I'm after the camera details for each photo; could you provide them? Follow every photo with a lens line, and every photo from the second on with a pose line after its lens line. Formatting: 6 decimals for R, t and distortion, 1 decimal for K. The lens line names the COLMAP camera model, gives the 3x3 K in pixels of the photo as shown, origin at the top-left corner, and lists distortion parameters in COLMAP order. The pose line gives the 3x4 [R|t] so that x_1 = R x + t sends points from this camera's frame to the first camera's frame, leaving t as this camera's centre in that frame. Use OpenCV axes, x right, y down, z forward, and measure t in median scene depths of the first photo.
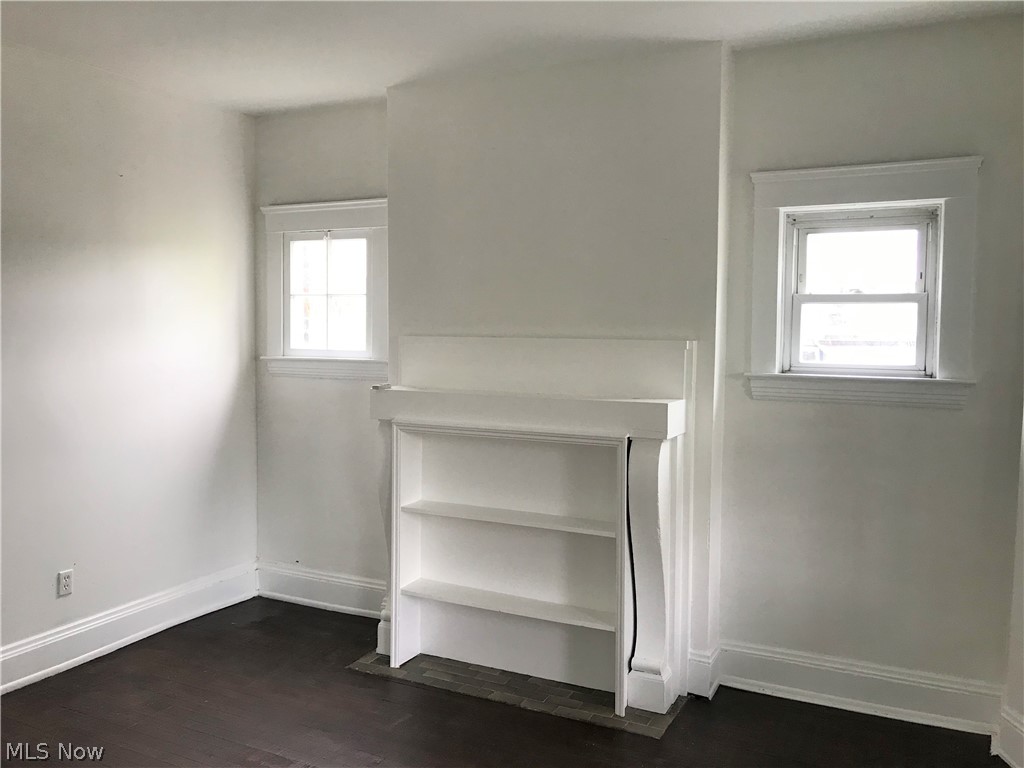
lens RADIAL K [[843.5, 0, 512.7], [0, 843.5, 381.1], [0, 0, 1]] dist [0.038848, -0.054187]
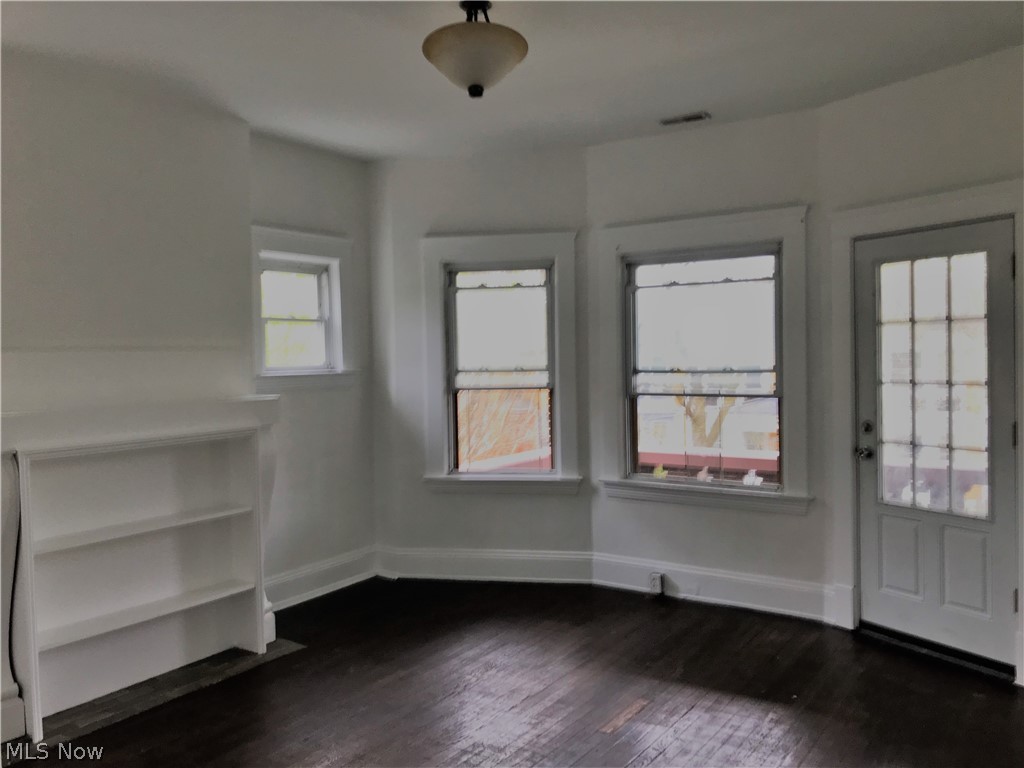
lens RADIAL K [[843.5, 0, 512.7], [0, 843.5, 385.8], [0, 0, 1]] dist [0.038848, -0.054187]
pose [[0.124223, -0.051790, 0.990902, -0.996810], [0.083690, 0.995625, 0.041545, -0.012327], [-0.988719, 0.077767, 0.128013, 0.439323]]
